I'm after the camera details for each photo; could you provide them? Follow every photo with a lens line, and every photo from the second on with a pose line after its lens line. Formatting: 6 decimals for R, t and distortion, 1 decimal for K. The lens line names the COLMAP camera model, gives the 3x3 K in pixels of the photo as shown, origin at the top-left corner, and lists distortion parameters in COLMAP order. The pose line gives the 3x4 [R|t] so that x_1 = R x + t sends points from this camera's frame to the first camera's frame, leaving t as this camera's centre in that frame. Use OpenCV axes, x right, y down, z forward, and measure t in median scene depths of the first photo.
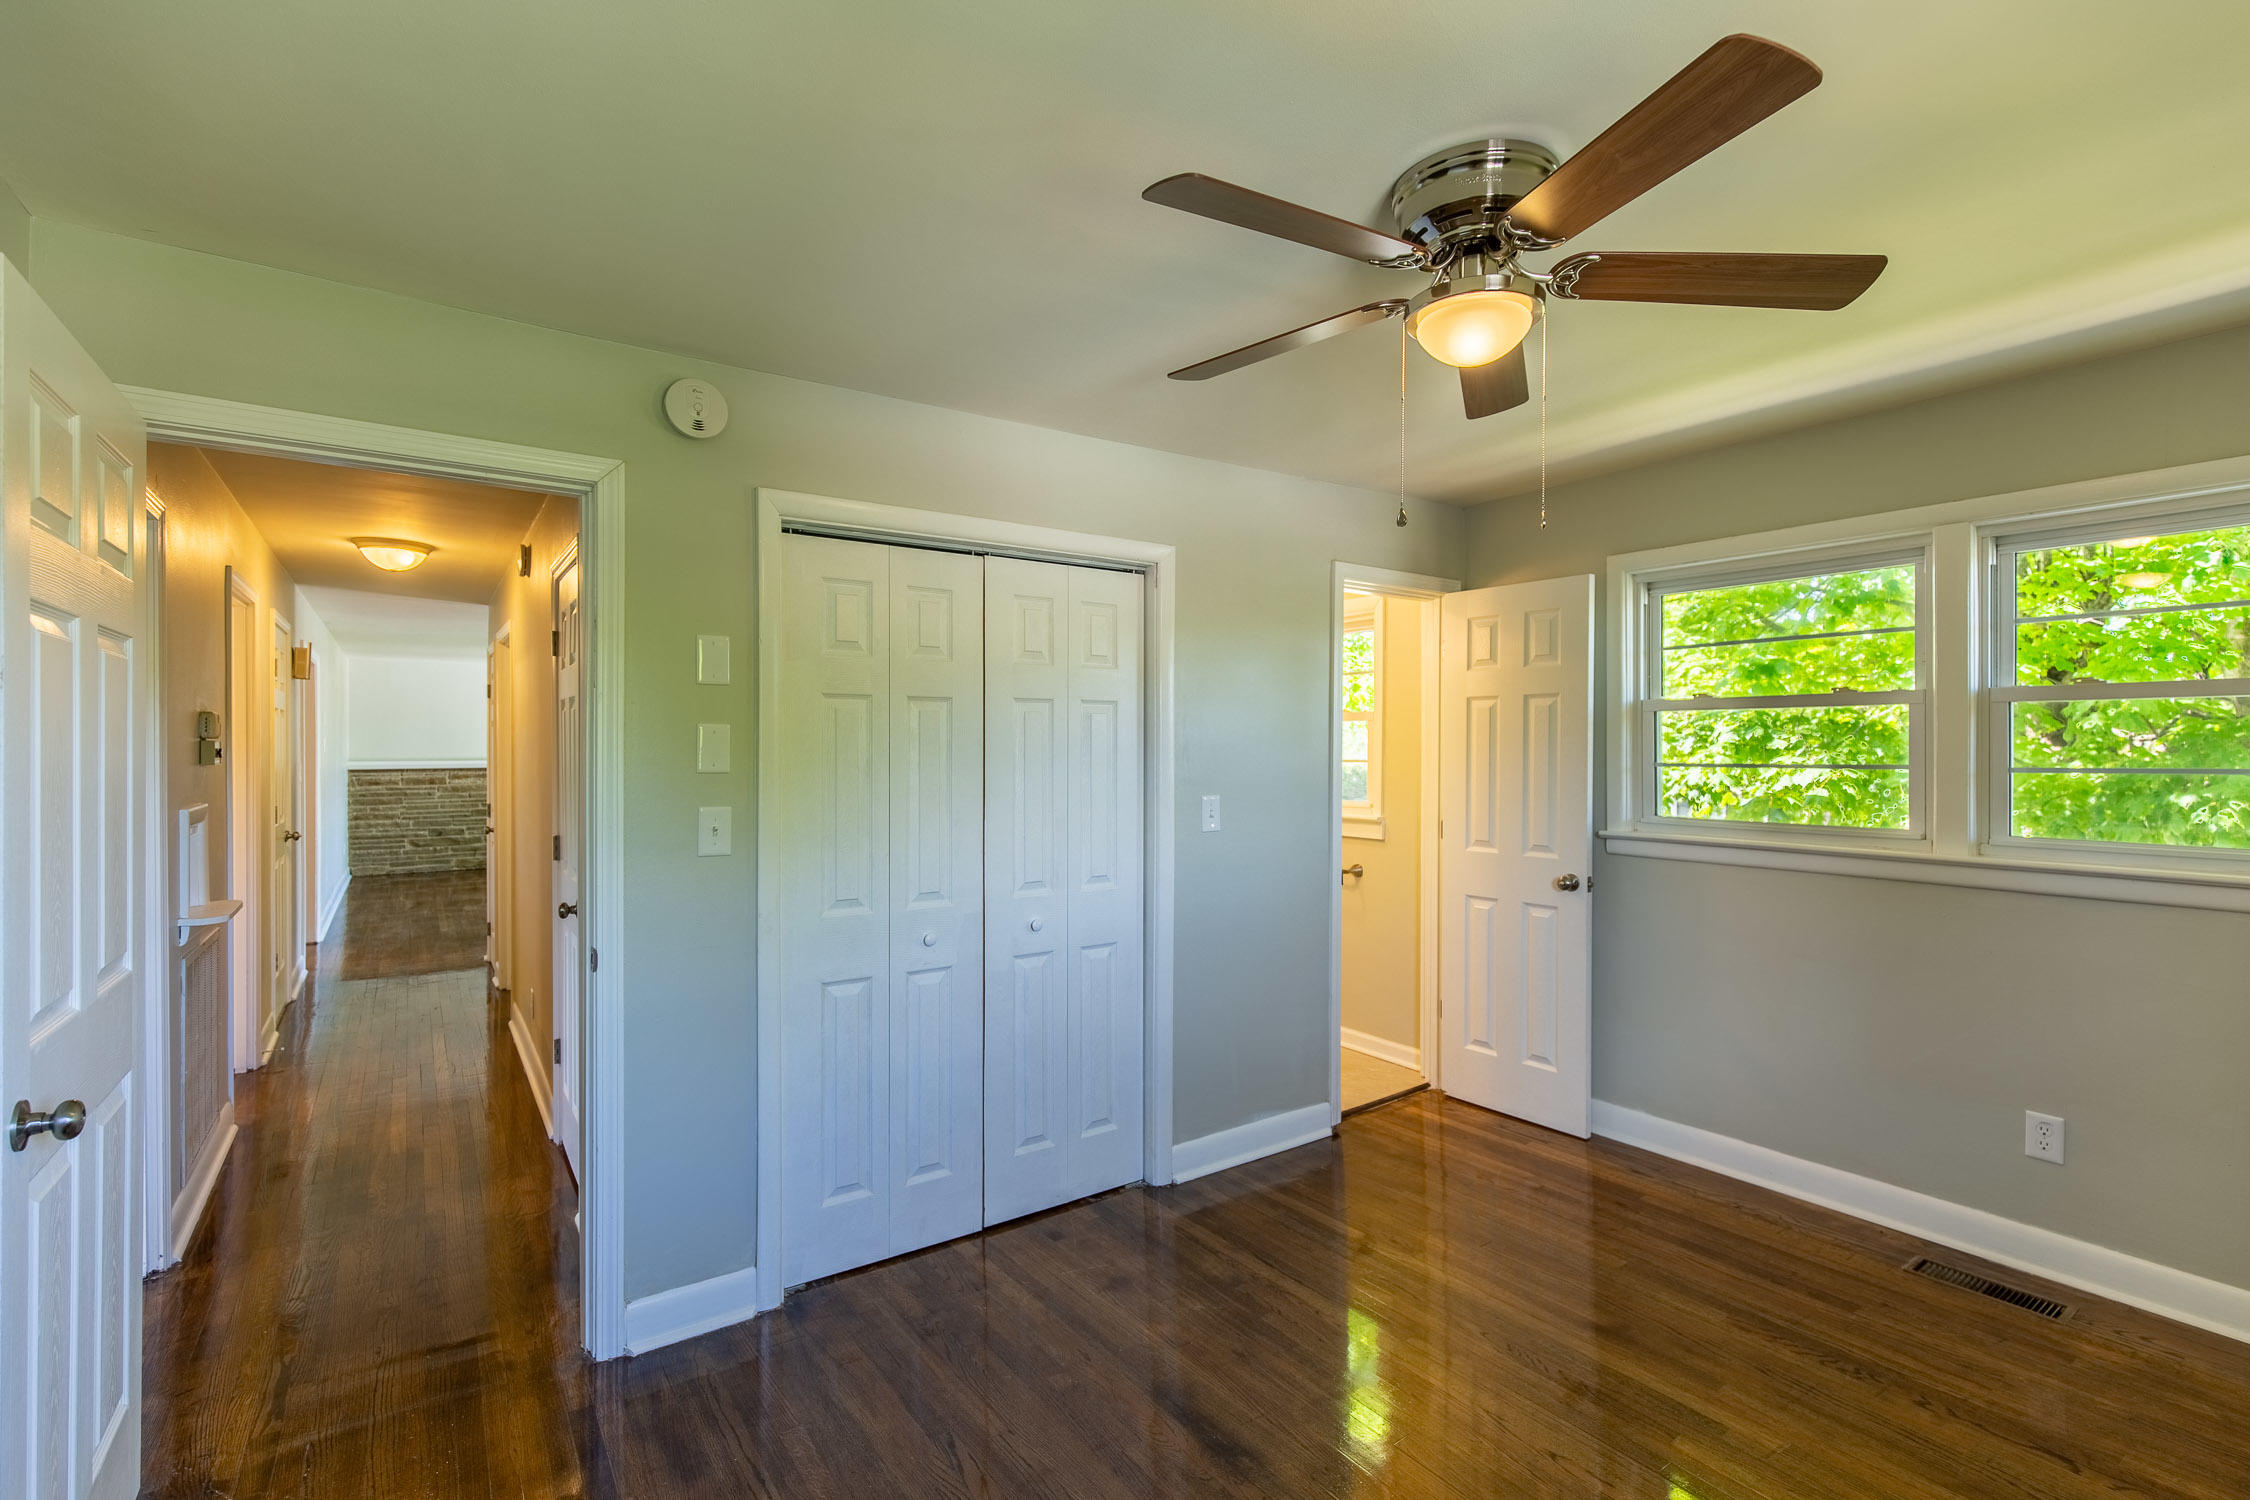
lens RADIAL K [[1013.6, 0, 1133.8], [0, 1013.6, 757.1], [0, 0, 1]] dist [0.003859, 0.001113]
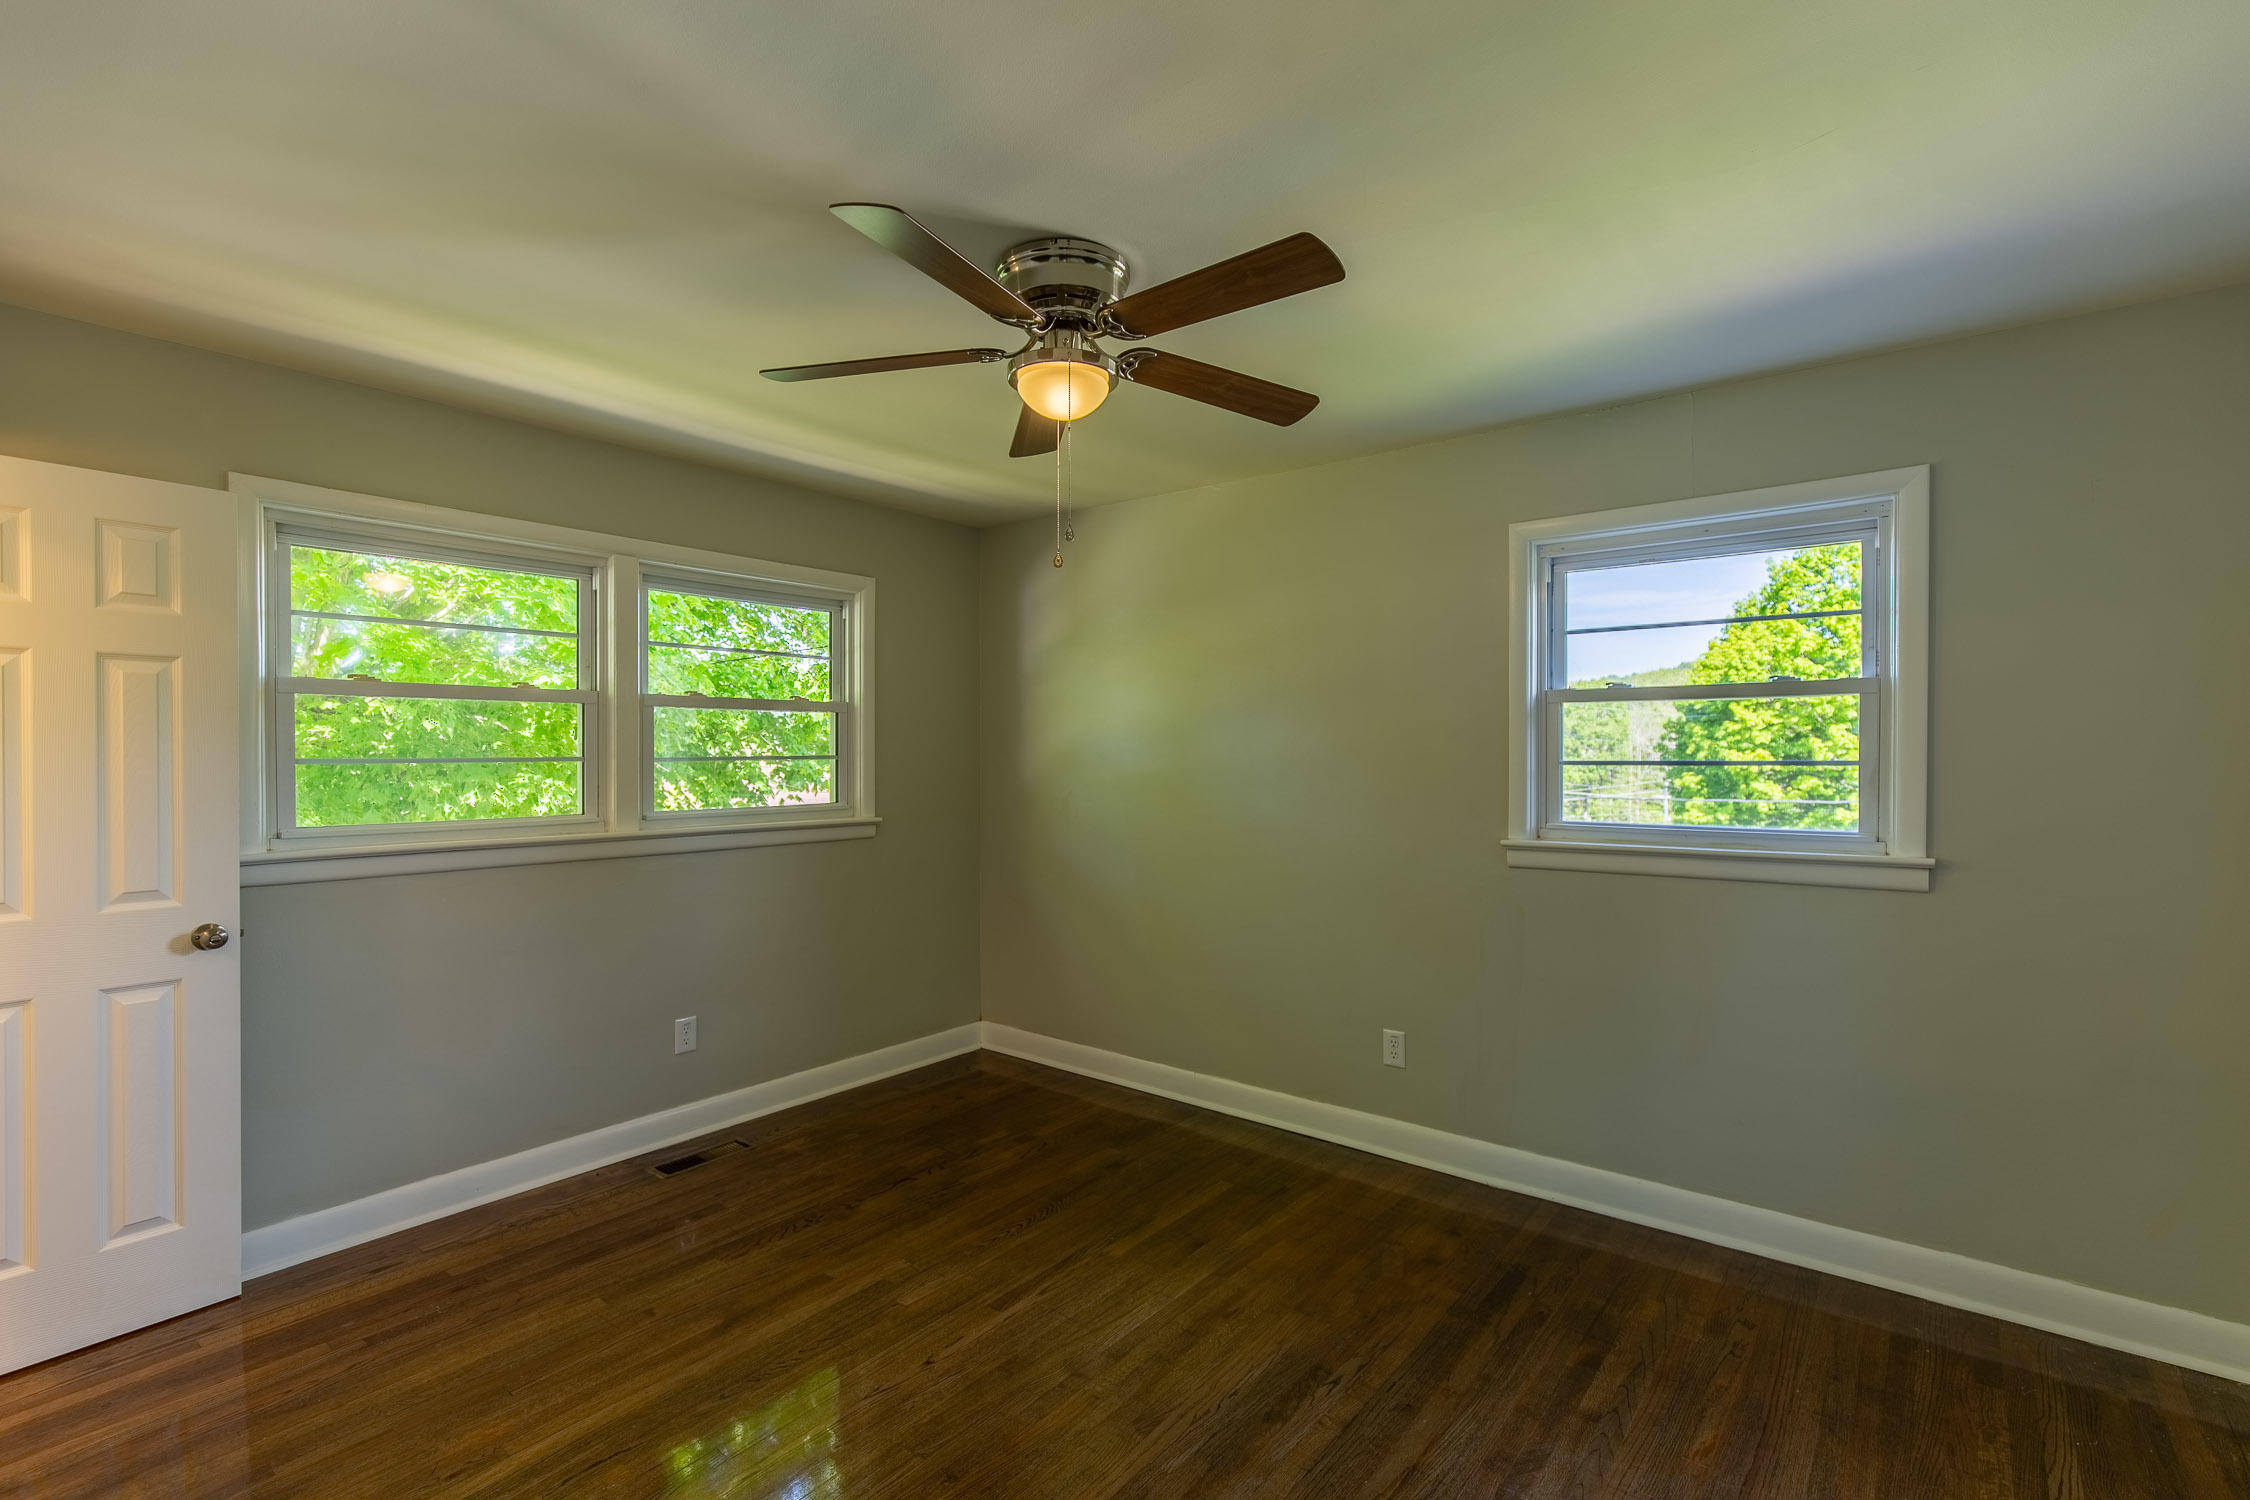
lens RADIAL K [[1013.6, 0, 1133.8], [0, 1013.6, 757.1], [0, 0, 1]] dist [0.003859, 0.001113]
pose [[-0.280018, -0.005527, 0.959979, -0.494917], [0.007920, 0.999936, 0.008067, 0.003028], [-0.959962, 0.009862, -0.279957, 0.733289]]
